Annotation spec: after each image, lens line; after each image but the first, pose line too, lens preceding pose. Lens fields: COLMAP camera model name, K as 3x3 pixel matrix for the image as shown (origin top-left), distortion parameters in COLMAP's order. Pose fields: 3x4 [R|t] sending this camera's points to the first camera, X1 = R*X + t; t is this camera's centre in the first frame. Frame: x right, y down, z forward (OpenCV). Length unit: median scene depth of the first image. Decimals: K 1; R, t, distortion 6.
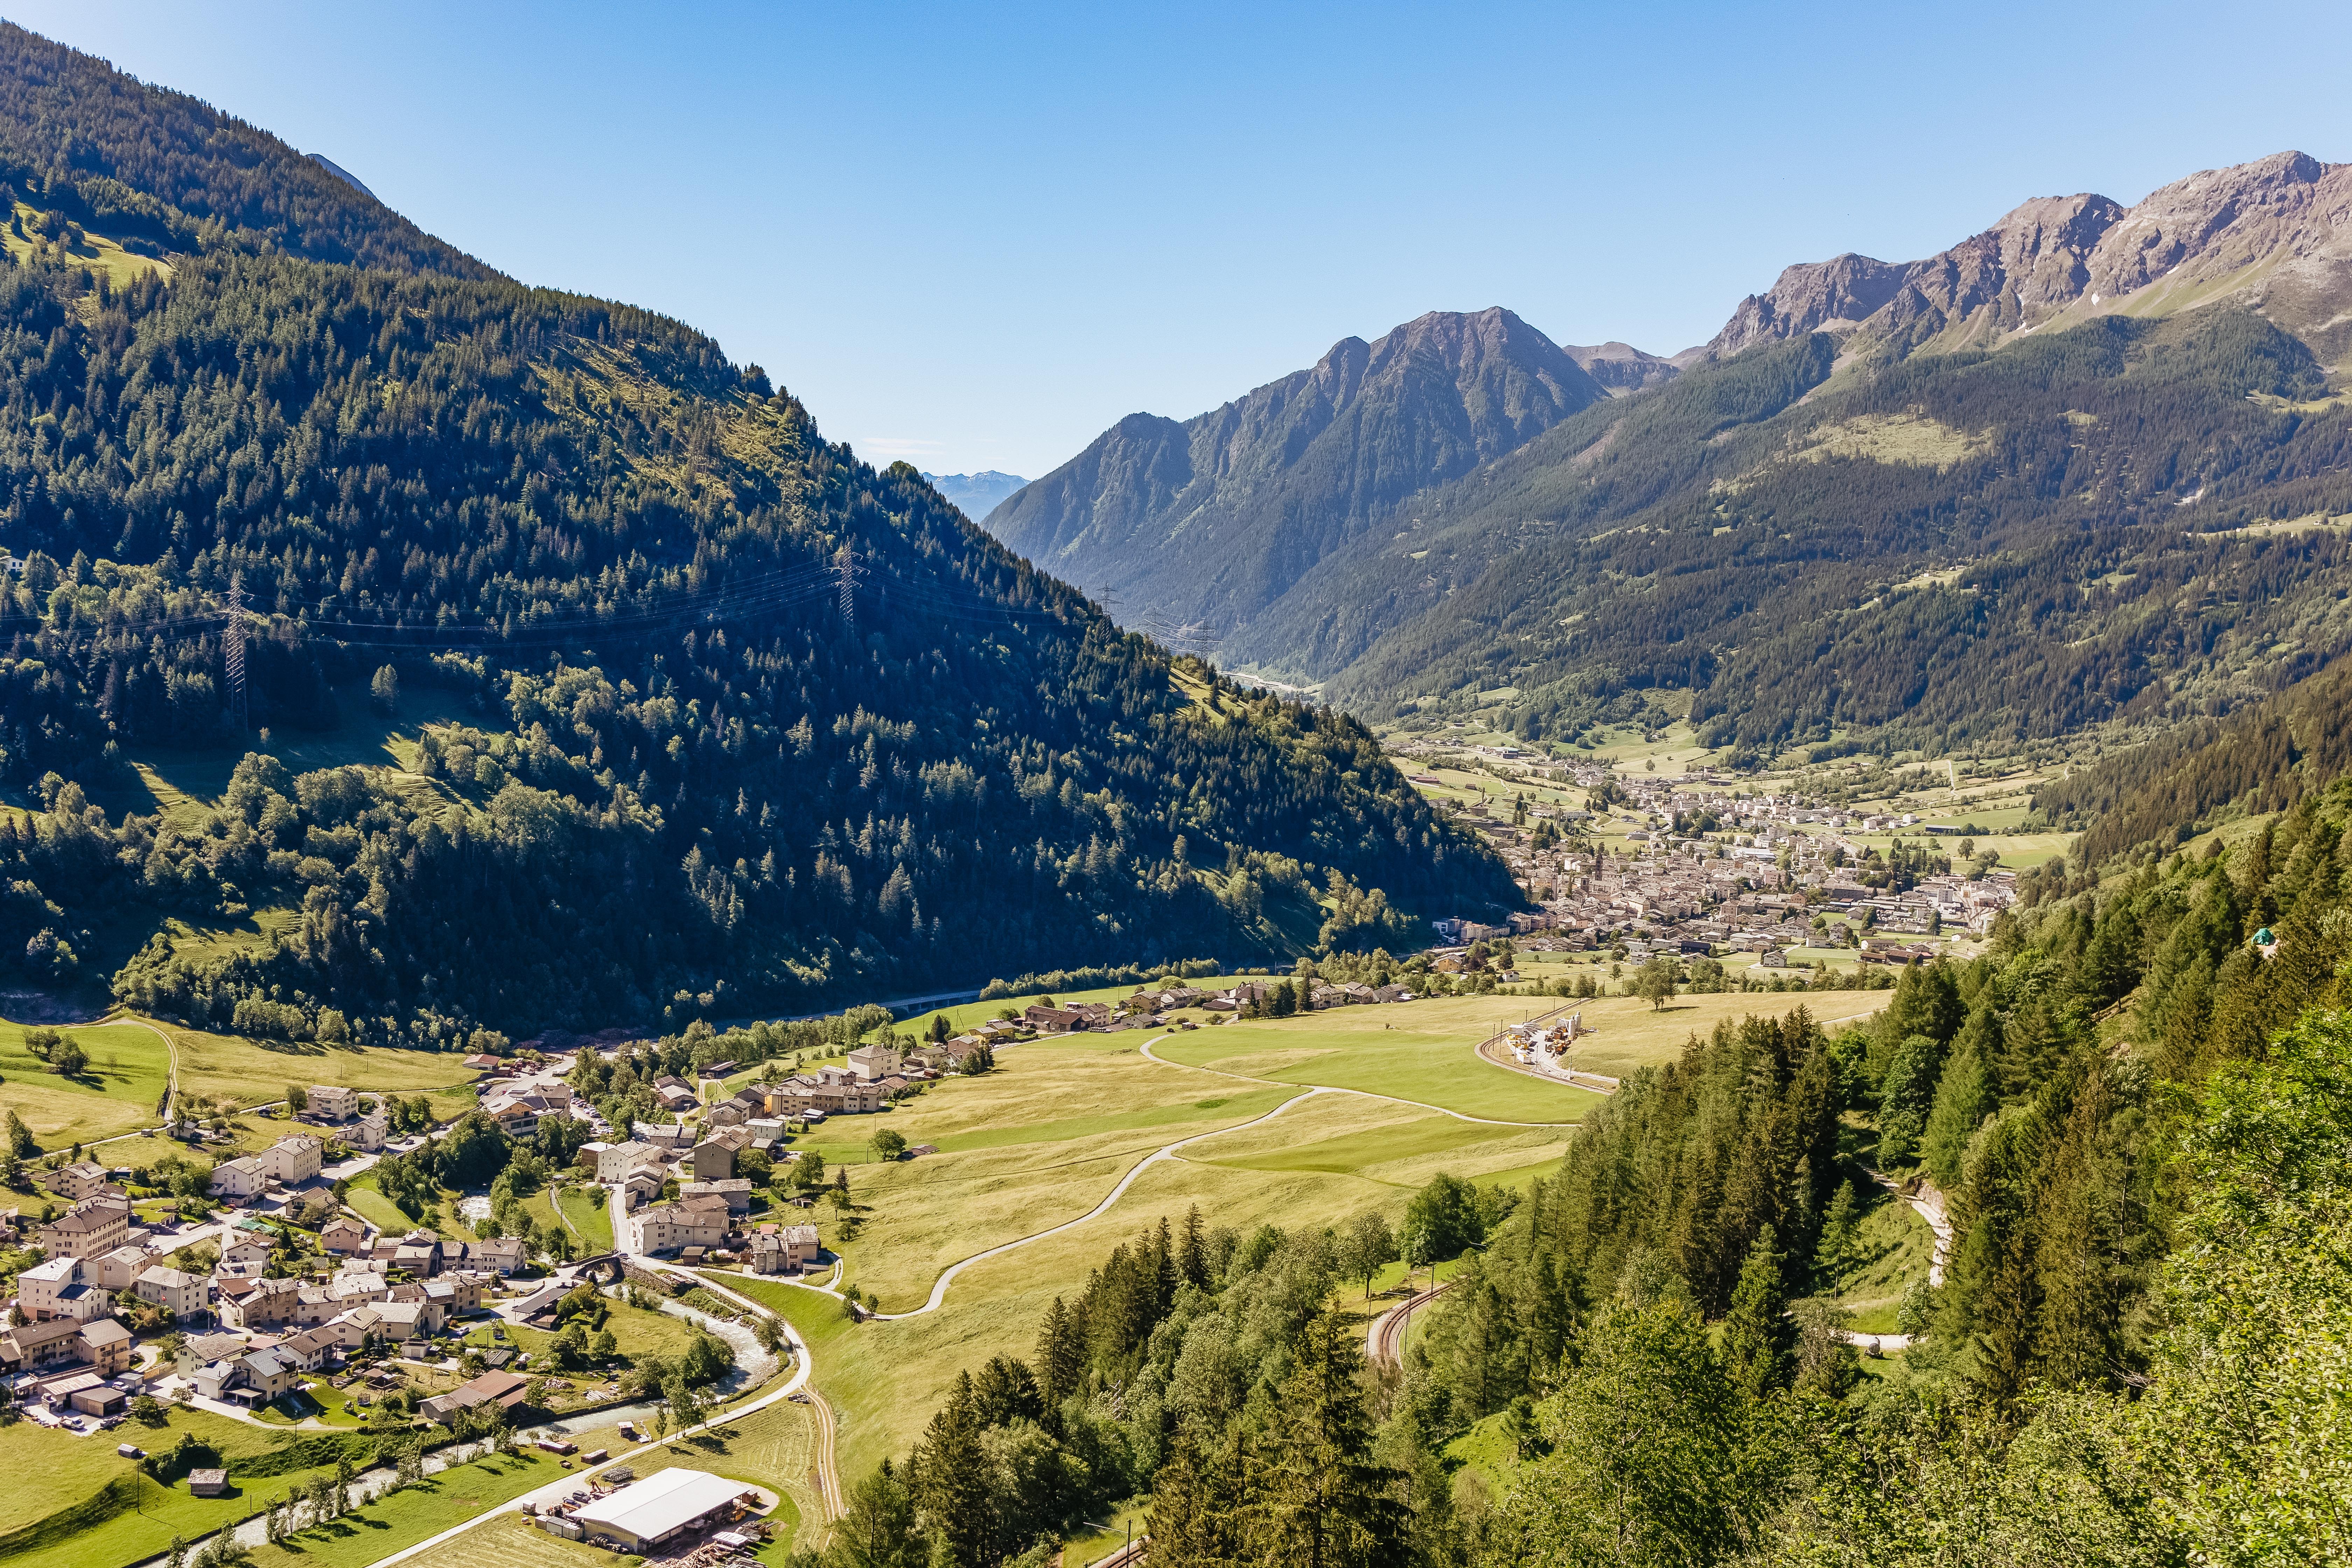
lens RADIAL K [[2334.3, 0, 1176.0], [0, 2334.3, 784.0], [0, 0, 1]] dist [-0.000796, -0.000281]
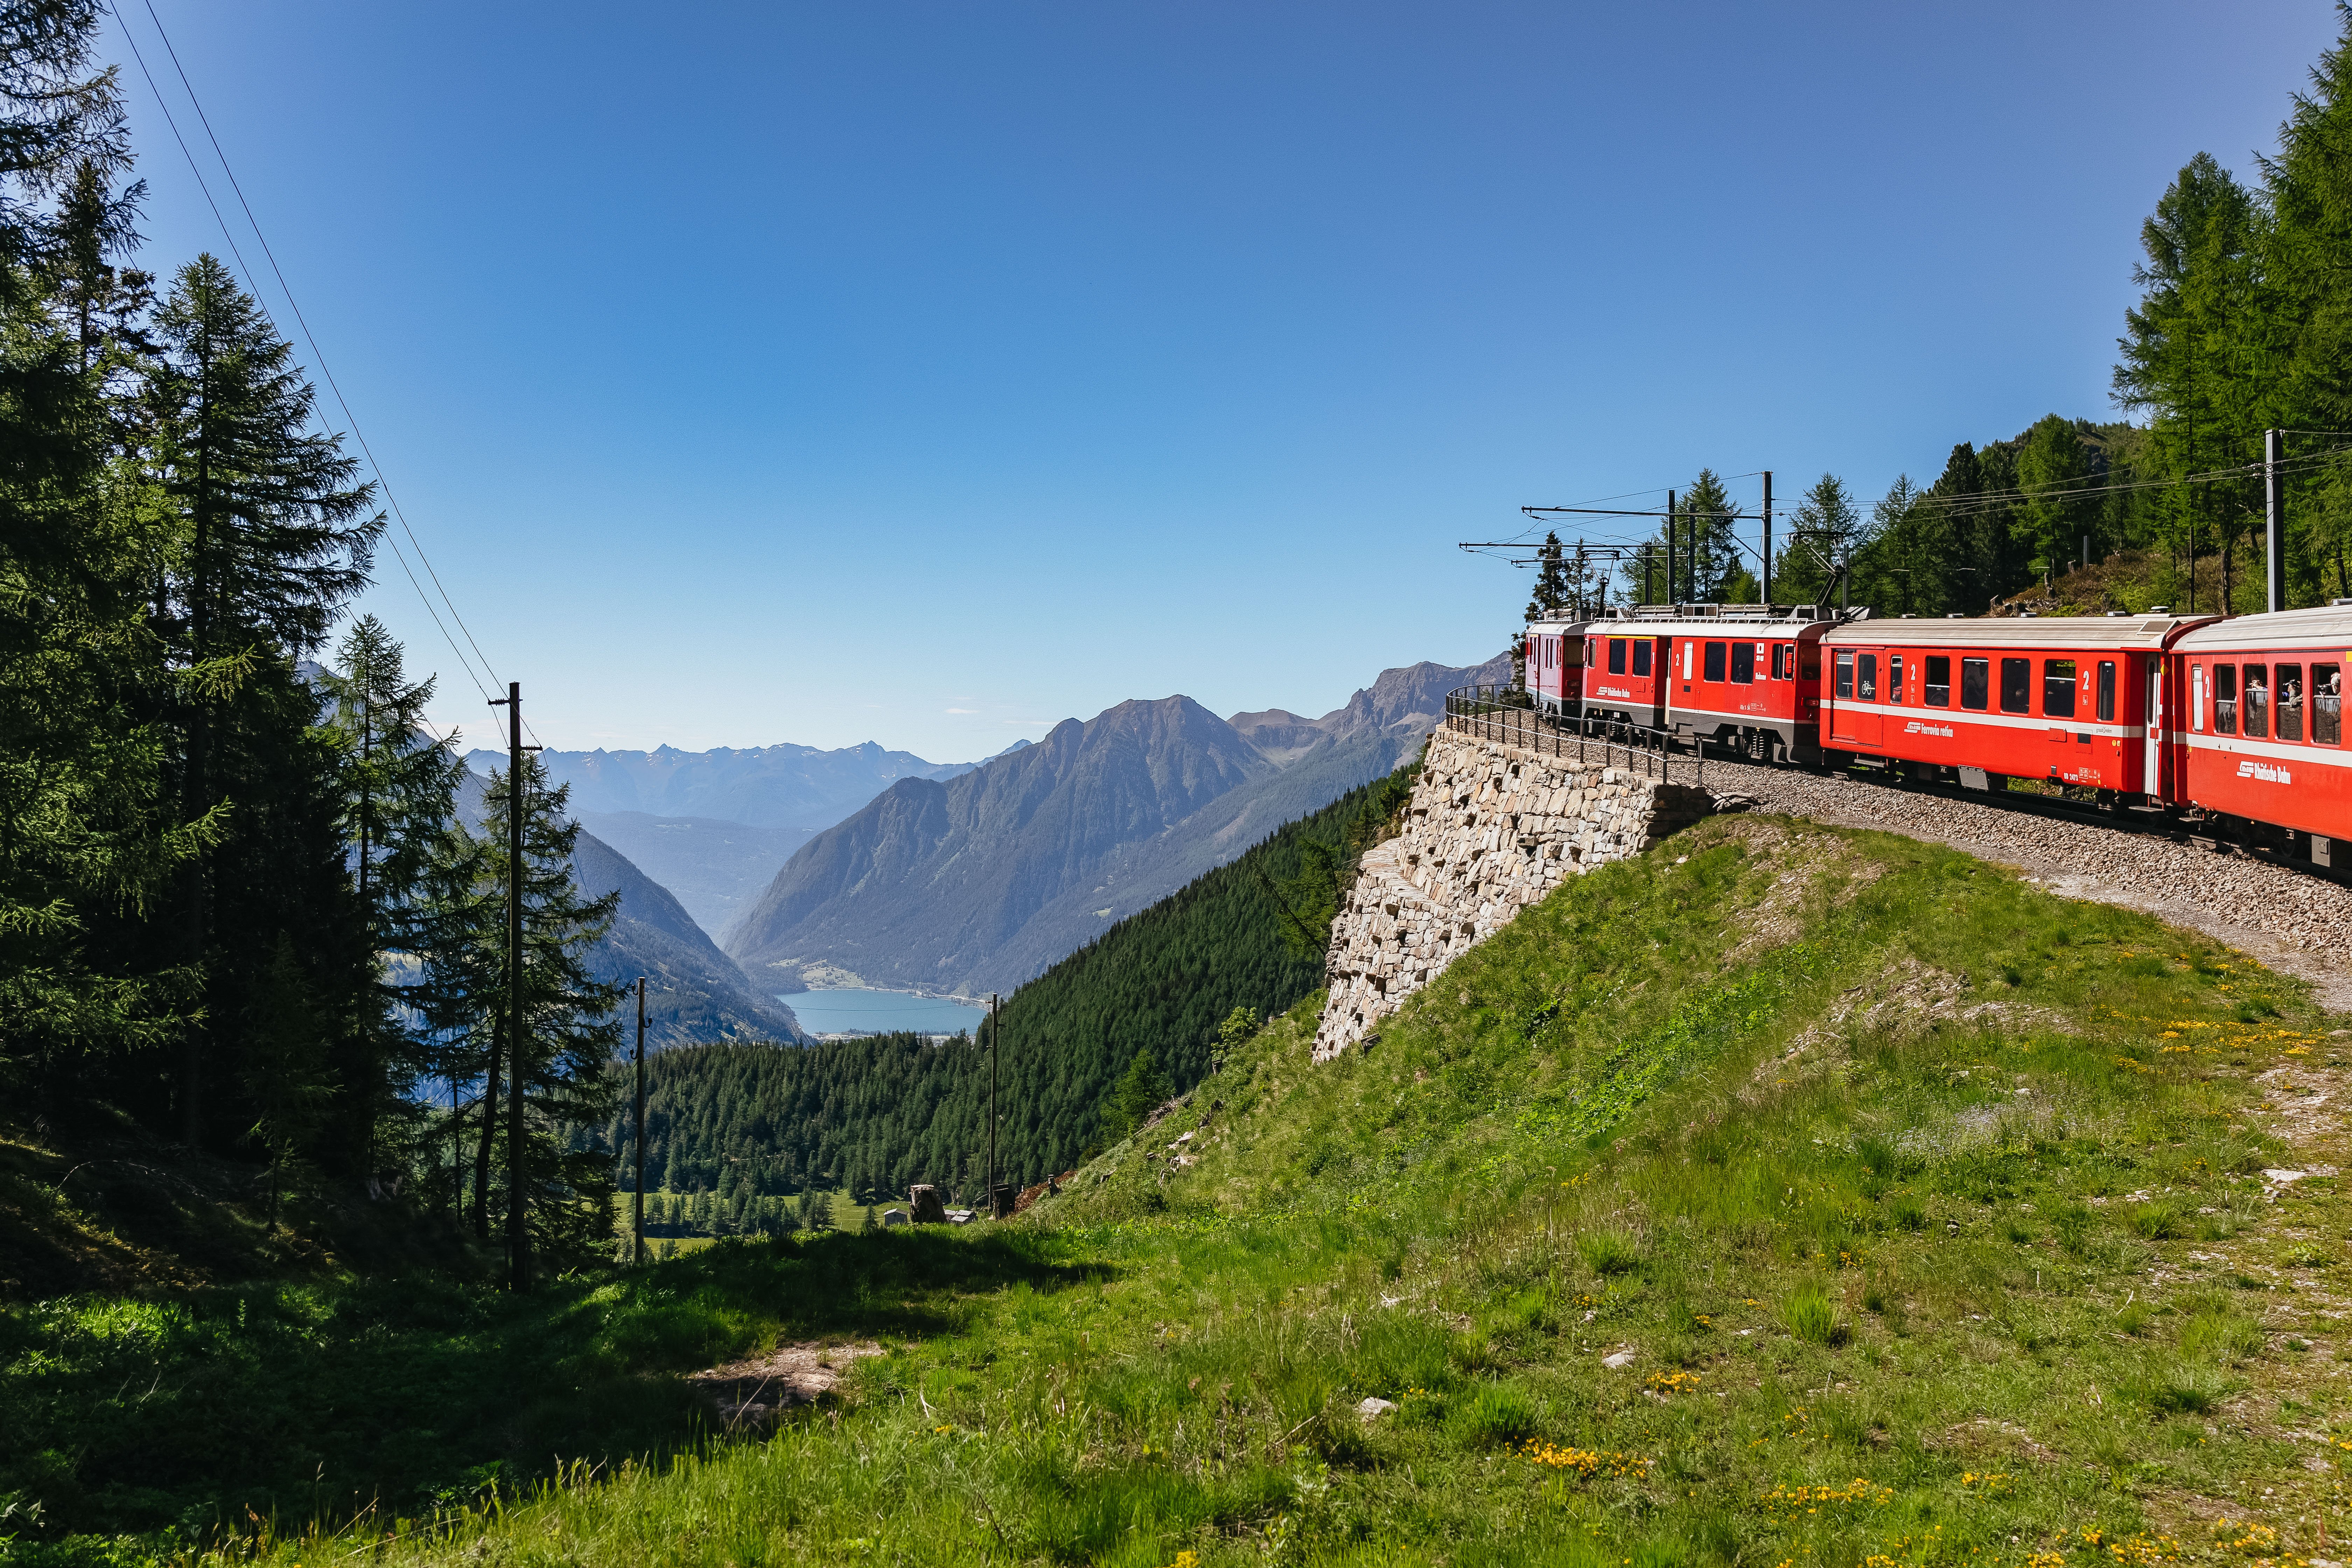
lens RADIAL K [[2334.3, 0, 1176.0], [0, 2334.3, 784.0], [0, 0, 1]] dist [-0.000796, -0.000281]
pose [[0.995623, -0.031332, 0.088050, 0.026035], [0.039579, 0.994830, -0.093529, -0.043449], [-0.084664, 0.096605, 0.991715, -0.430178]]
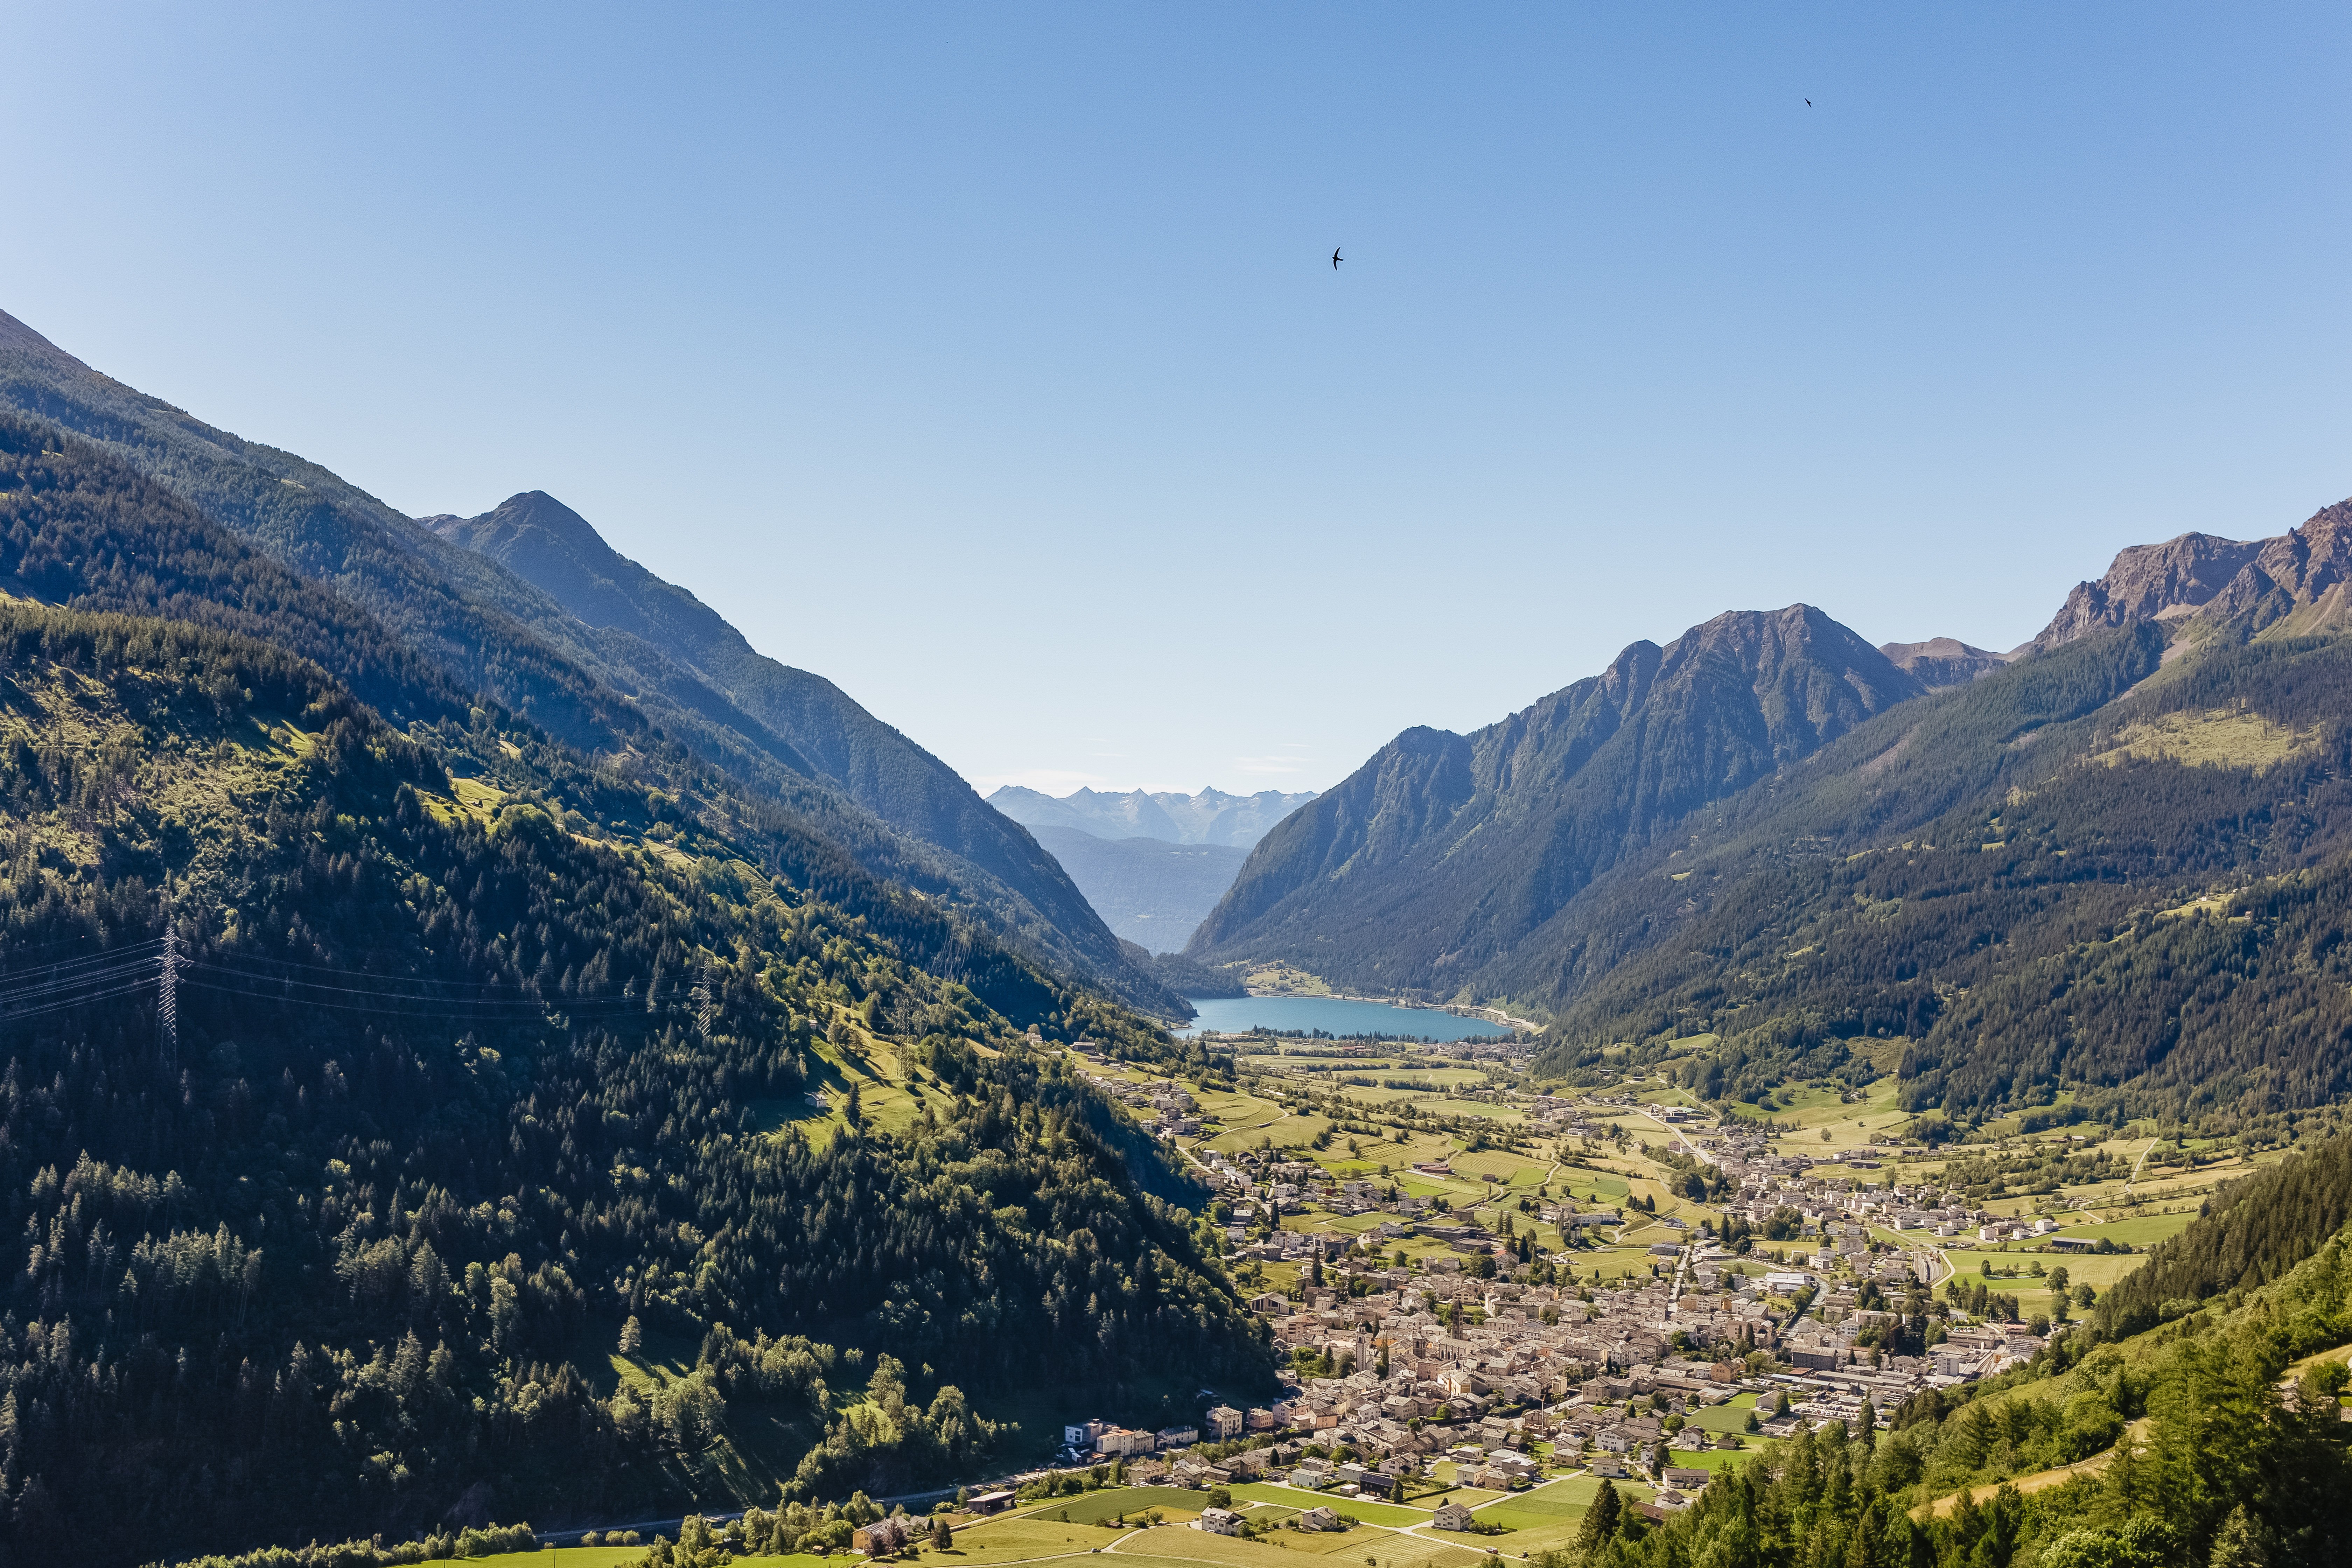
lens RADIAL K [[2408.8, 0, 1176.0], [0, 2408.8, 784.0], [0, 0, 1]] dist [0.010713, 0.004764]
pose [[0.987356, -0.019388, -0.157331, 0.060093], [-0.001866, 0.991003, -0.133828, -0.008755], [0.158510, 0.132429, 0.978436, 0.055871]]
